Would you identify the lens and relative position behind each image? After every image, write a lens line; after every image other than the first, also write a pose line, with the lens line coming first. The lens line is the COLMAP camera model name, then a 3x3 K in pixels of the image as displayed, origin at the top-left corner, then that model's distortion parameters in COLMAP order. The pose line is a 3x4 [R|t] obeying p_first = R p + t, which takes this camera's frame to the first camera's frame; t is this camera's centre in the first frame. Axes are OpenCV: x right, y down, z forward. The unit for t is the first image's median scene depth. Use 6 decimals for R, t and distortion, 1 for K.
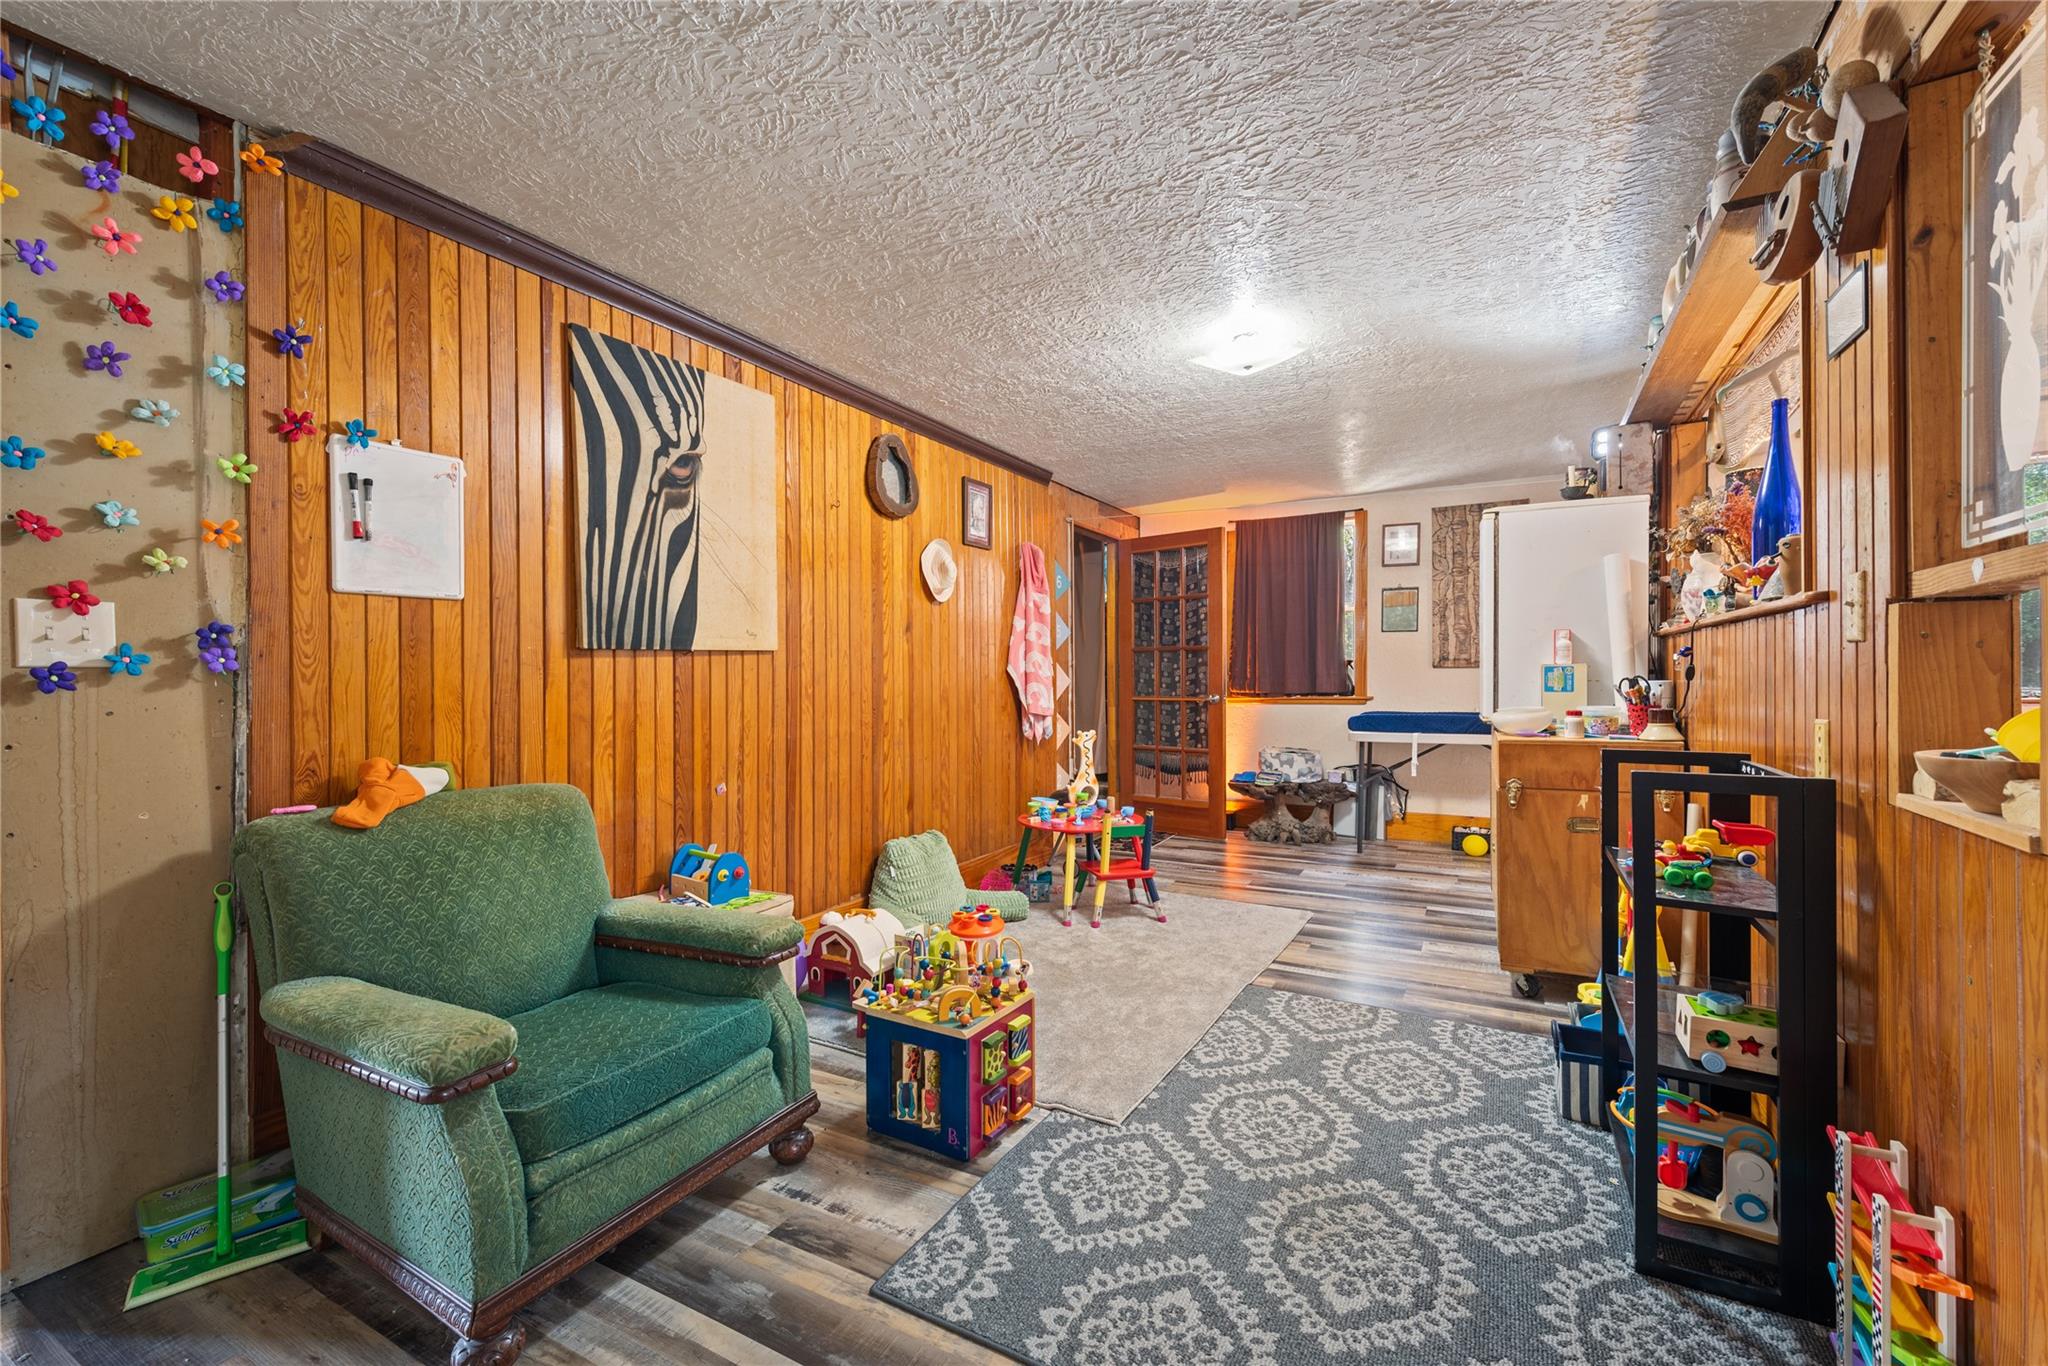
lens RADIAL K [[849.9, 0, 1024.0], [0, 849.9, 683.0], [0, 0, 1]] dist [0.000557, 0.000086]
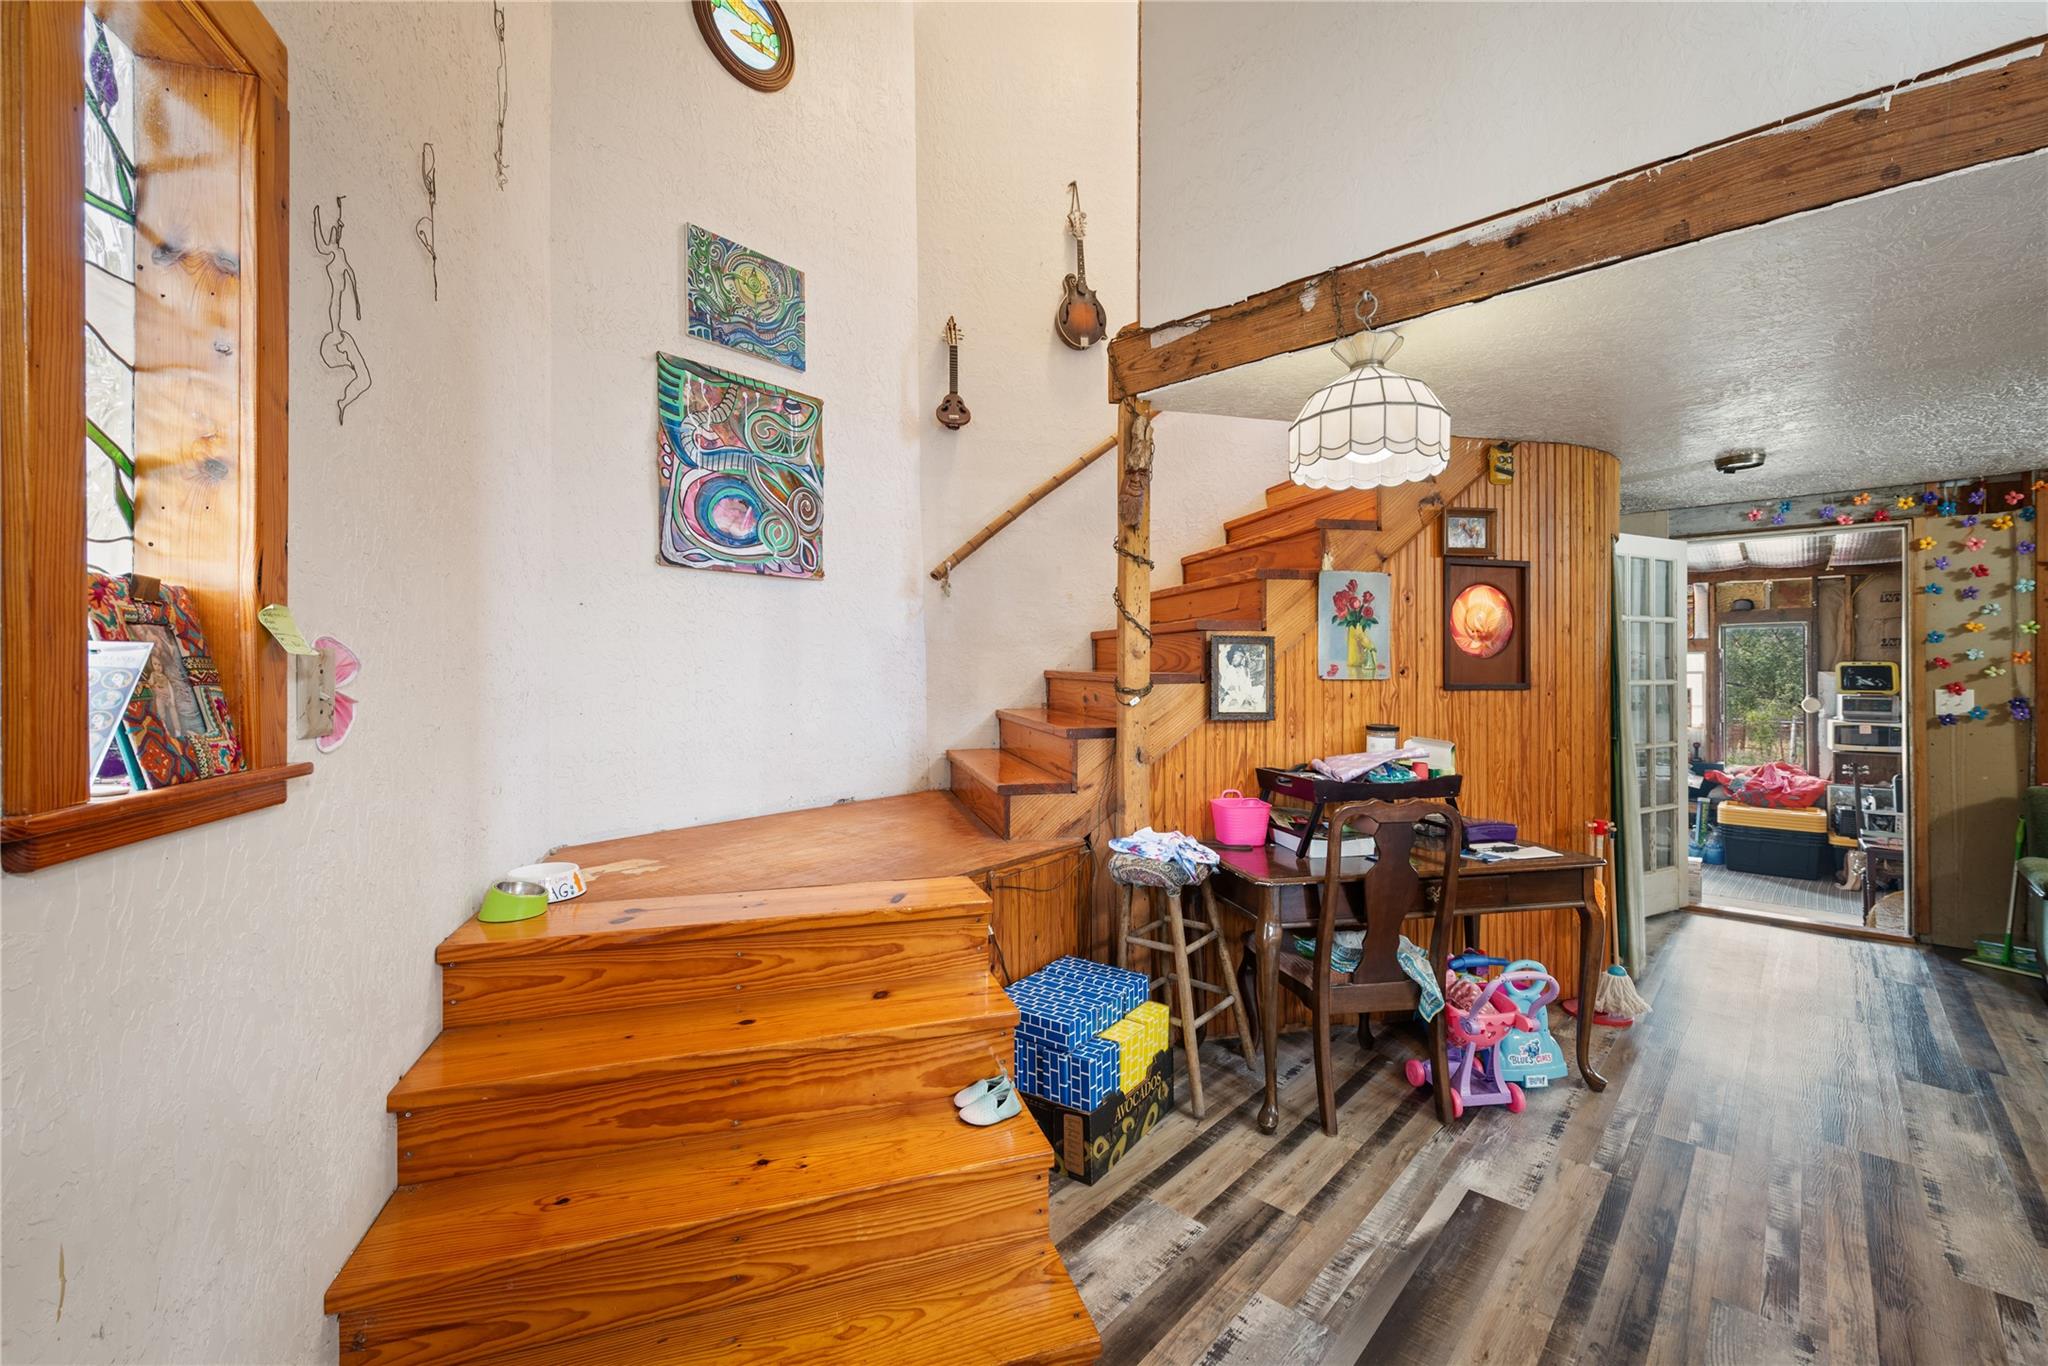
lens RADIAL K [[838.1, 0, 1036.2], [0, 838.1, 671.2], [0, 0, 1]] dist [0.002902, 0.000477]
pose [[-0.229254, 0.006326, -0.973346, 1.886125], [-0.006314, 0.999948, 0.007986, -0.146622], [0.973346, 0.007976, -0.229202, -1.063557]]
